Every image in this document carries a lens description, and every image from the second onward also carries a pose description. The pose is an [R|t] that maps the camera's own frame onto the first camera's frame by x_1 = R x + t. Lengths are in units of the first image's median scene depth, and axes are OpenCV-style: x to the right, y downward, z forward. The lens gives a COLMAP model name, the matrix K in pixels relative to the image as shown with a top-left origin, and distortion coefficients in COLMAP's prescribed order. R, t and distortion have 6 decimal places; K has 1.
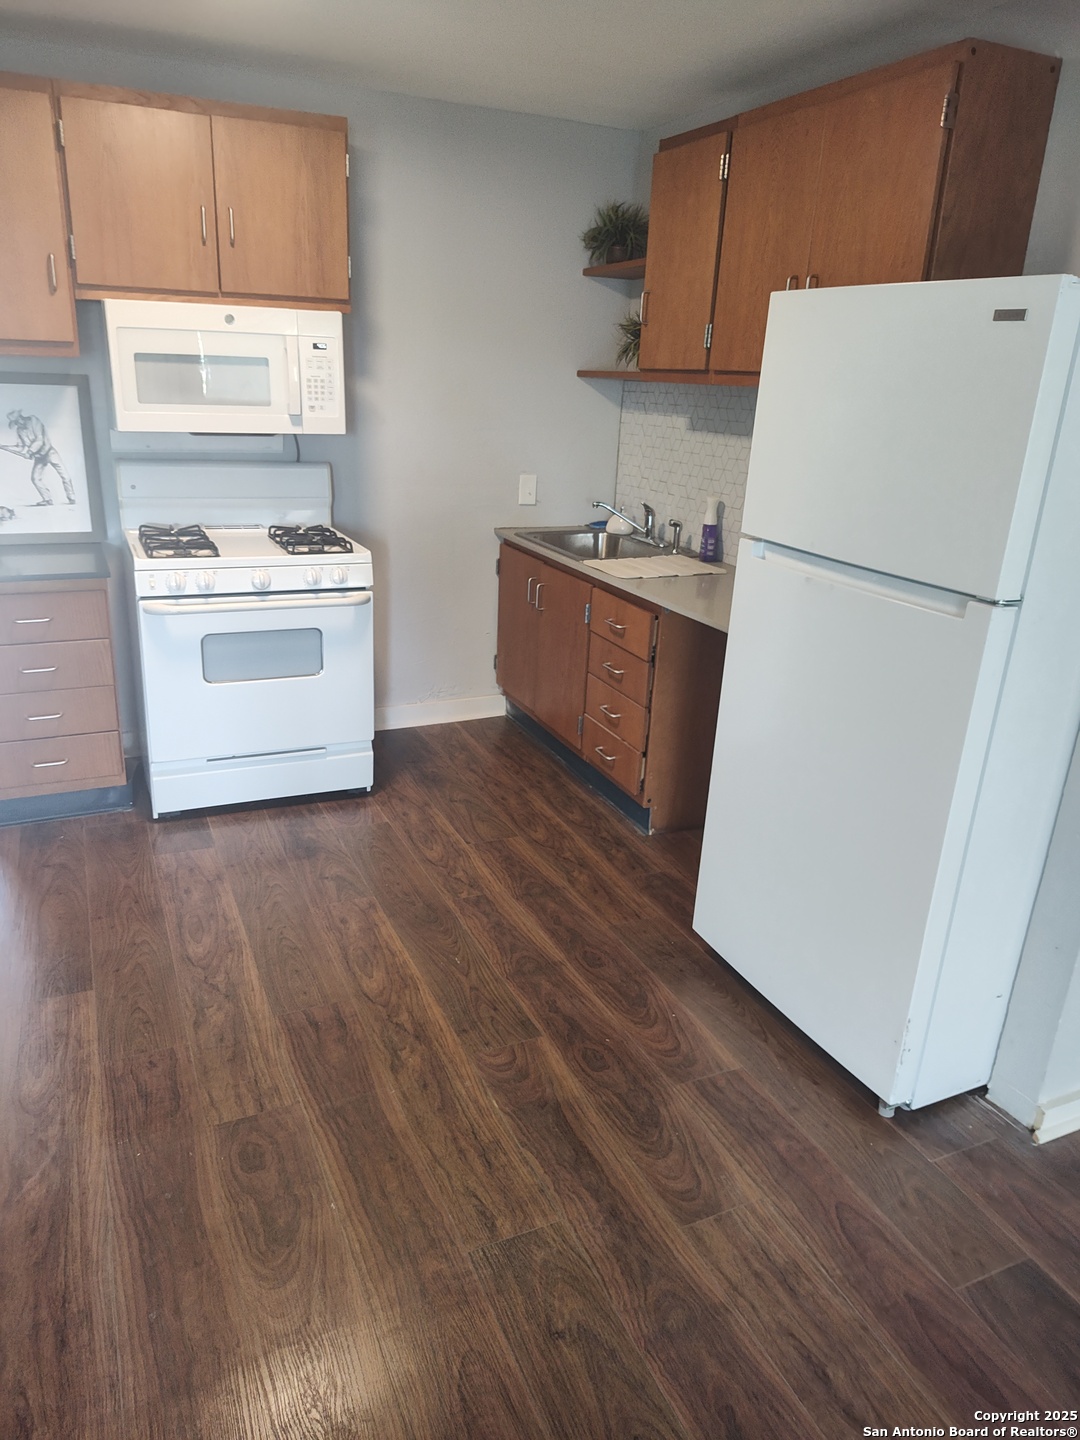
lens RADIAL K [[985.9, 0, 540.0], [0, 985.9, 720.0], [0, 0, 1]] dist [0.064763, -0.079814]
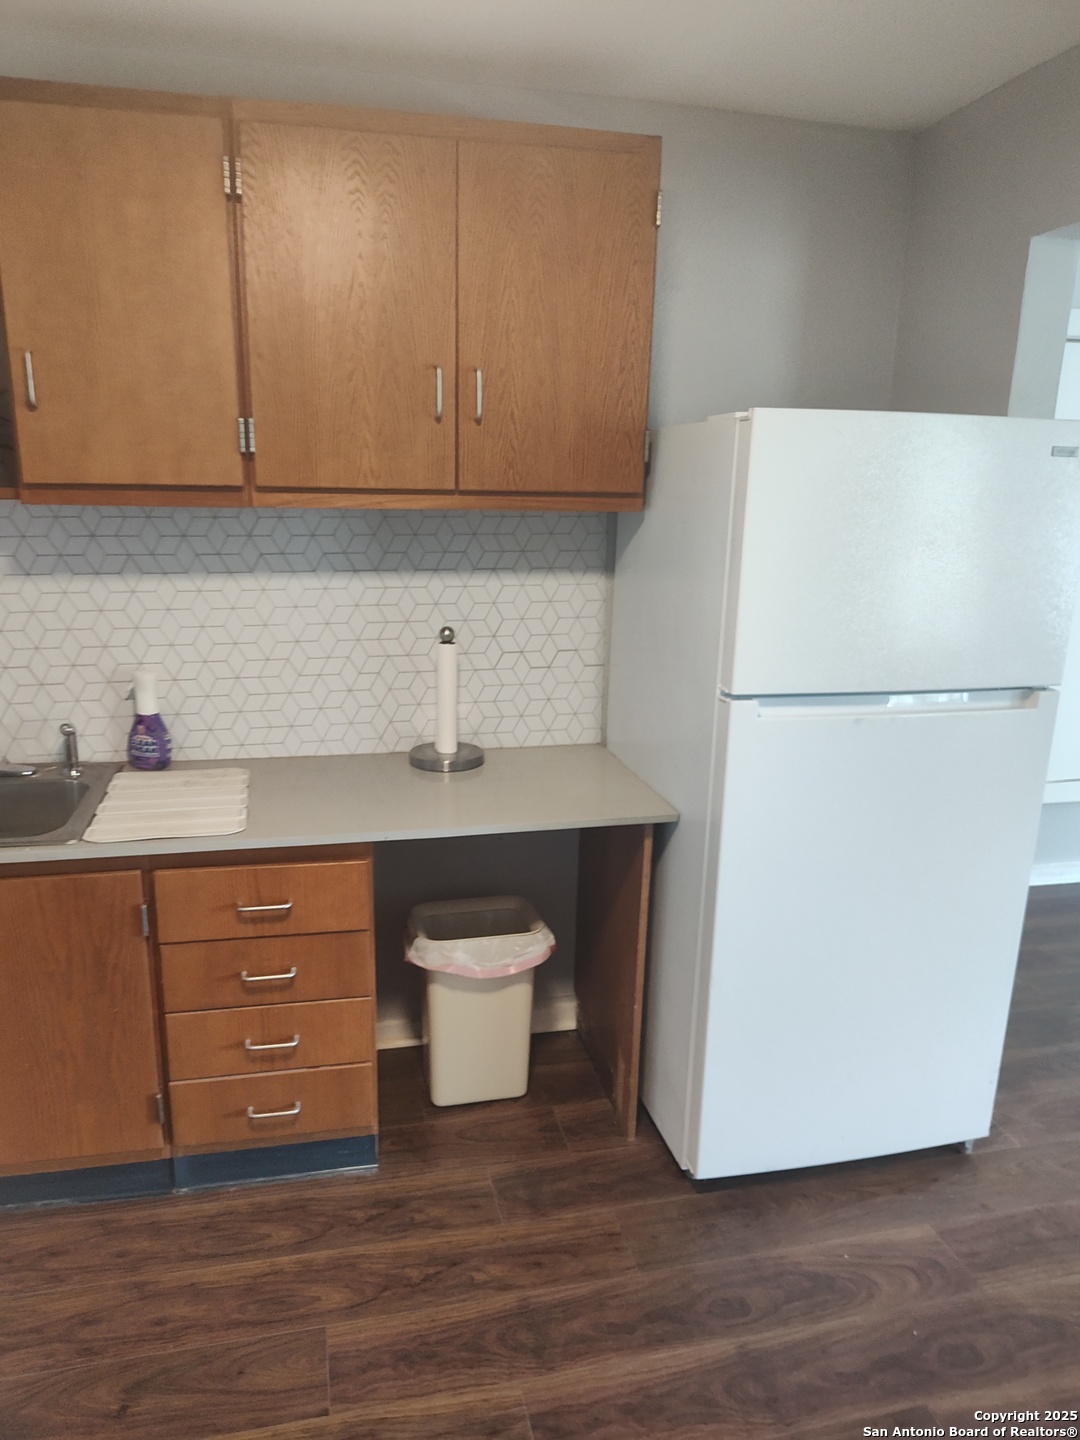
lens RADIAL K [[992.8, 0, 540.7], [0, 992.8, 737.9], [0, 0, 1]] dist [-0.001750, 0.000757]
pose [[0.210906, -0.292292, 0.932783, -0.448349], [0.314510, 0.923797, 0.218364, -0.289488], [-0.925528, 0.247315, 0.286763, 0.699626]]
